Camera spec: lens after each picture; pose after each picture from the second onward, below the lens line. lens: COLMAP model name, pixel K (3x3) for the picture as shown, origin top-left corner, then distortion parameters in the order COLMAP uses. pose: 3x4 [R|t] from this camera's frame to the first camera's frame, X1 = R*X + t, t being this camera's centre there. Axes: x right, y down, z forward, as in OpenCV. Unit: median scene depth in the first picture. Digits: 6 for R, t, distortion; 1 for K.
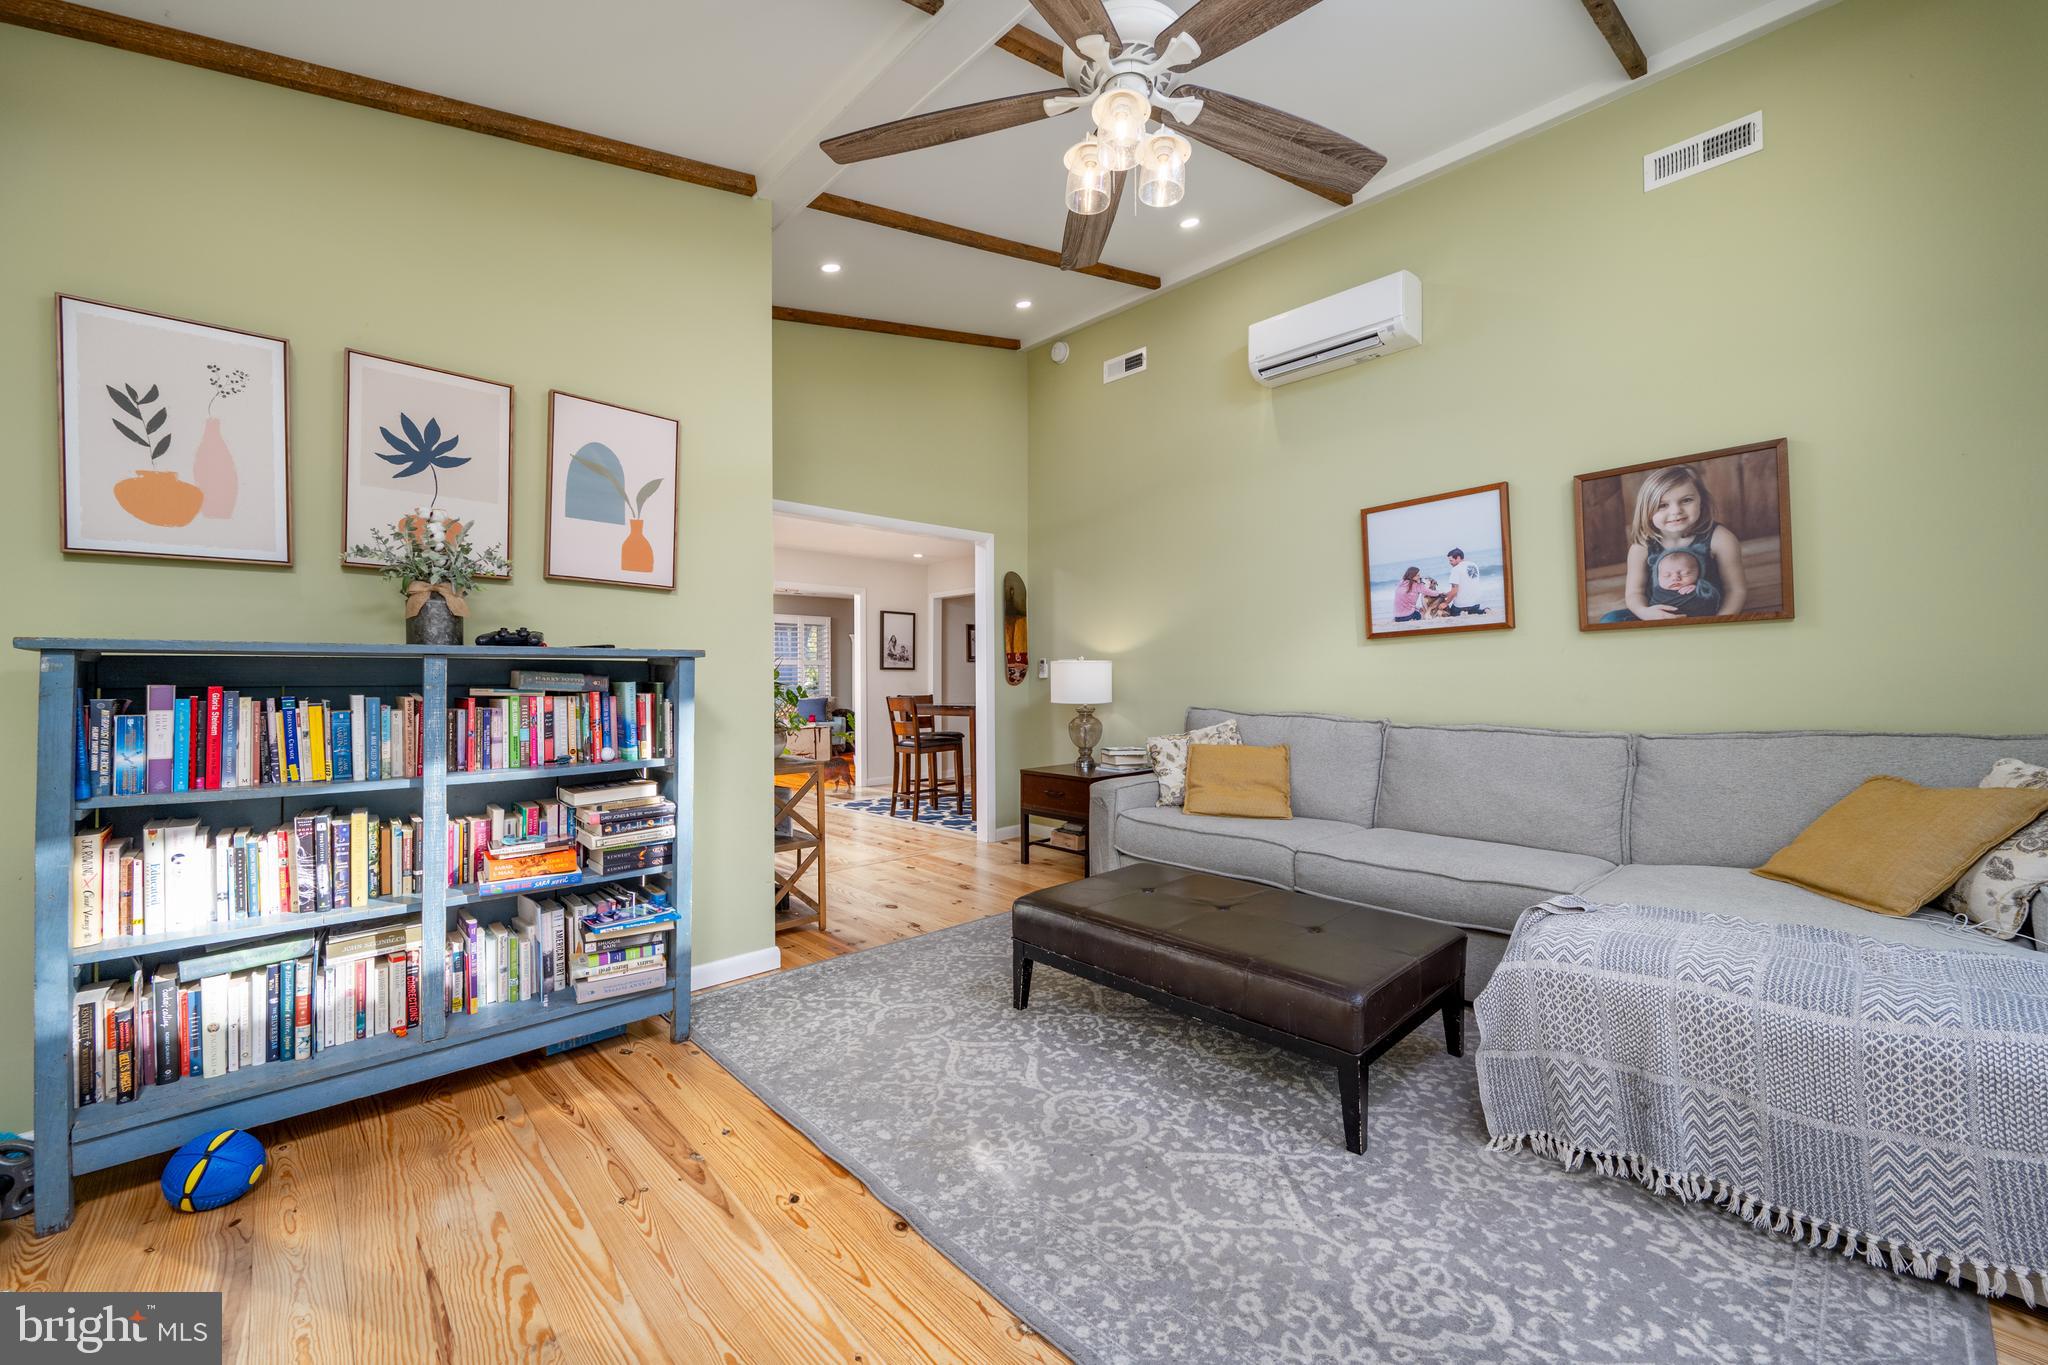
lens RADIAL K [[806.3, 0, 1032.5], [0, 806.3, 680.5], [0, 0, 1]] dist [-0.002050, 0.000045]
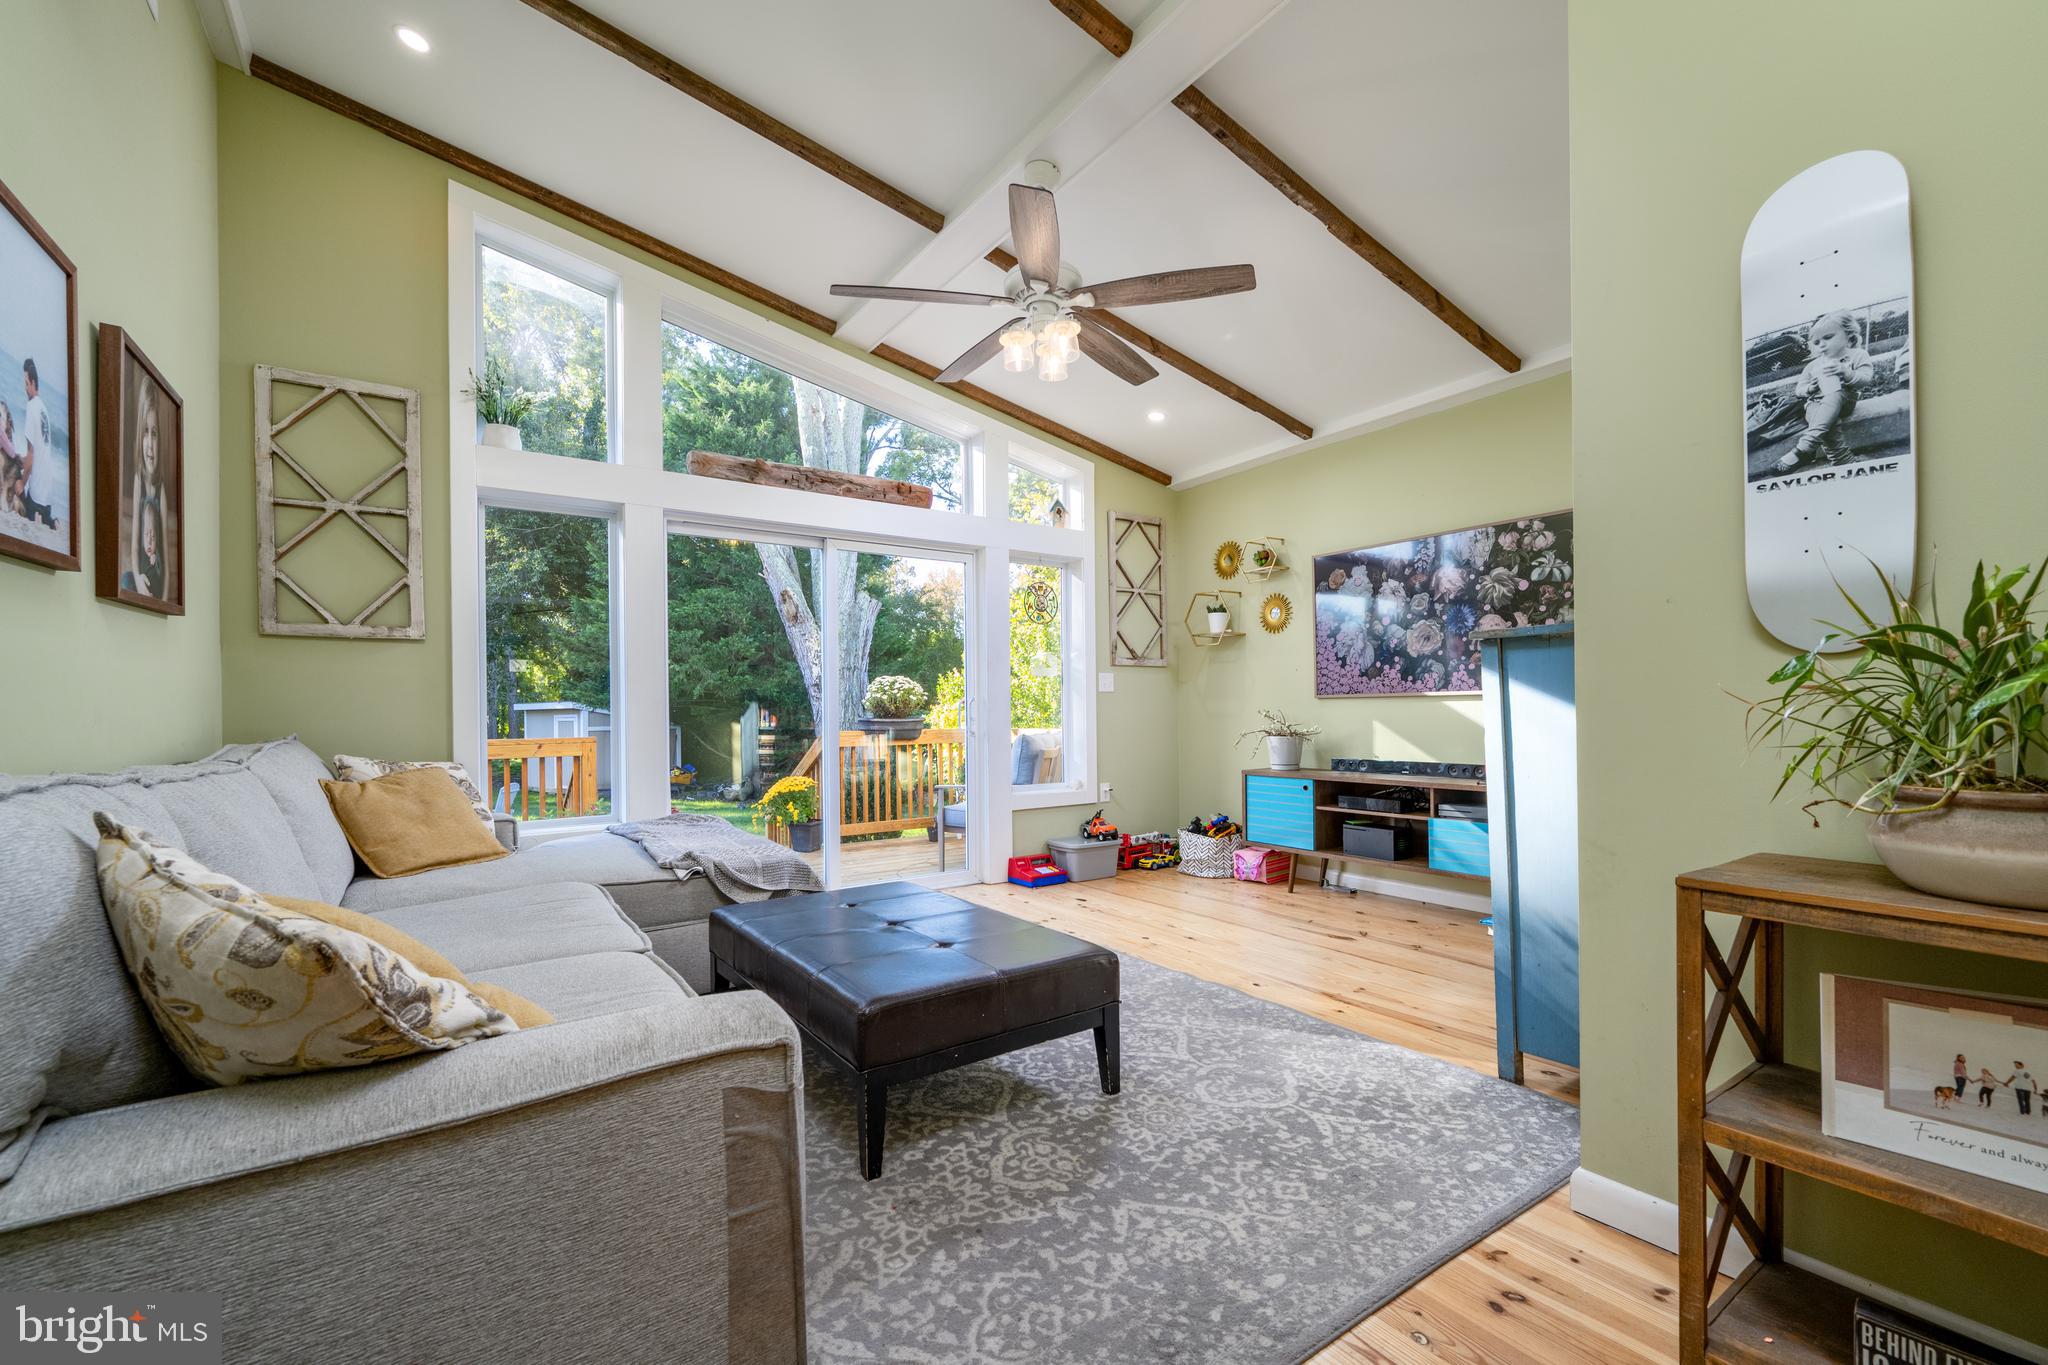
lens RADIAL K [[849.8, 0, 1019.7], [0, 849.8, 708.9], [0, 0, 1]] dist [-0.001400, -0.000045]
pose [[-0.986394, 0.014854, 0.163727, -0.062076], [0.015192, 0.999884, 0.000811, 0.031322], [-0.163696, 0.003287, -0.986505, 1.676763]]
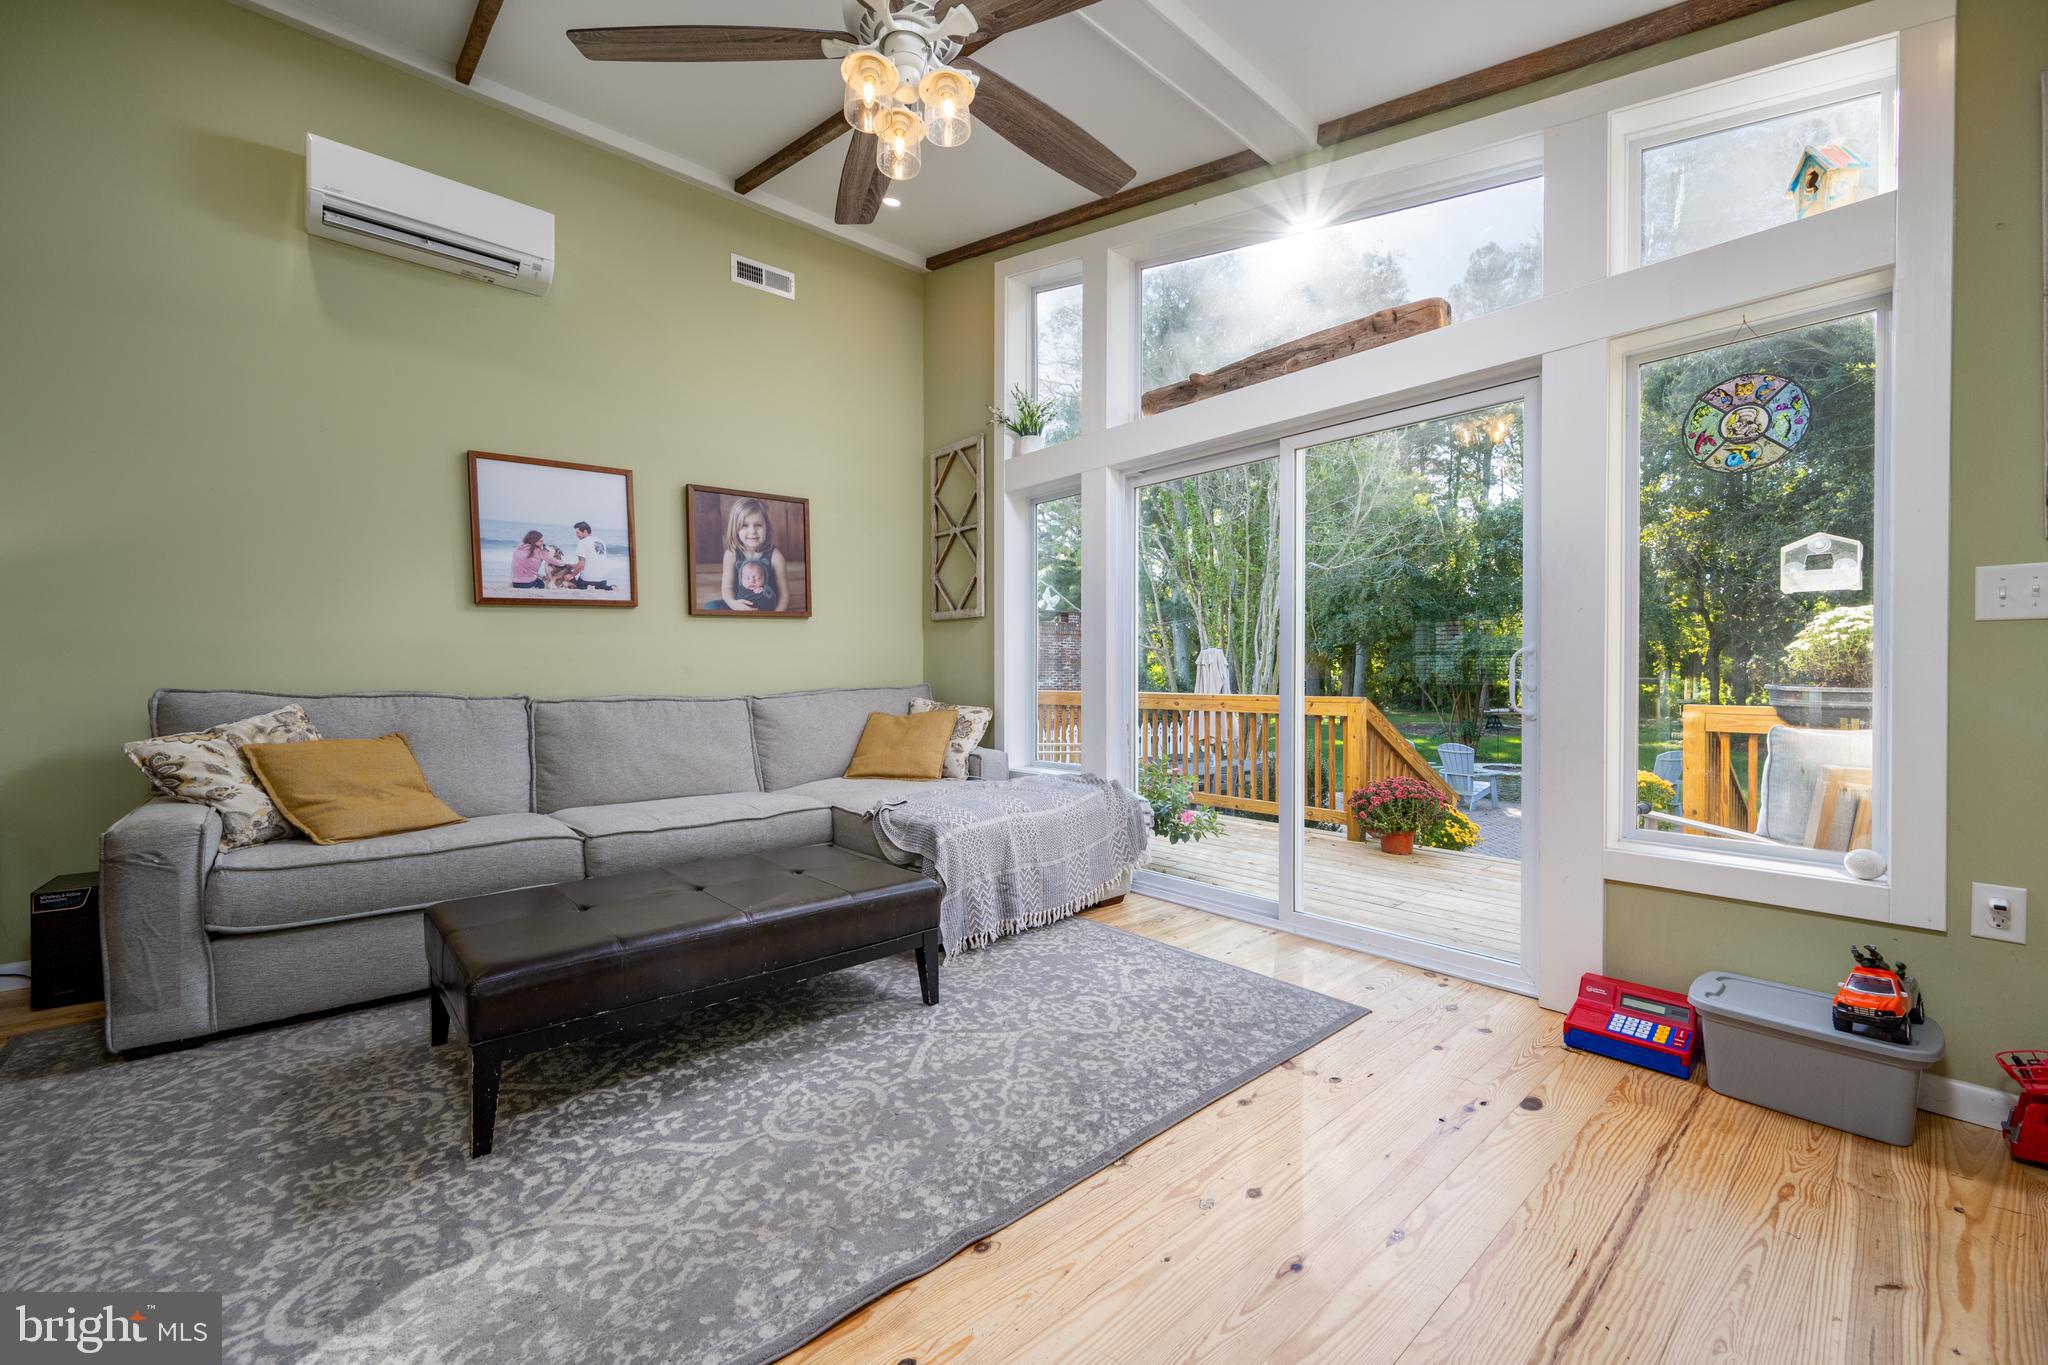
lens RADIAL K [[806.3, 0, 1032.5], [0, 806.3, 680.5], [0, 0, 1]] dist [-0.002050, 0.000045]
pose [[0.028820, -0.001434, 0.999584, -0.567895], [0.003312, 0.999994, 0.001339, 0.041813], [-0.999579, 0.003272, 0.028824, 0.514472]]
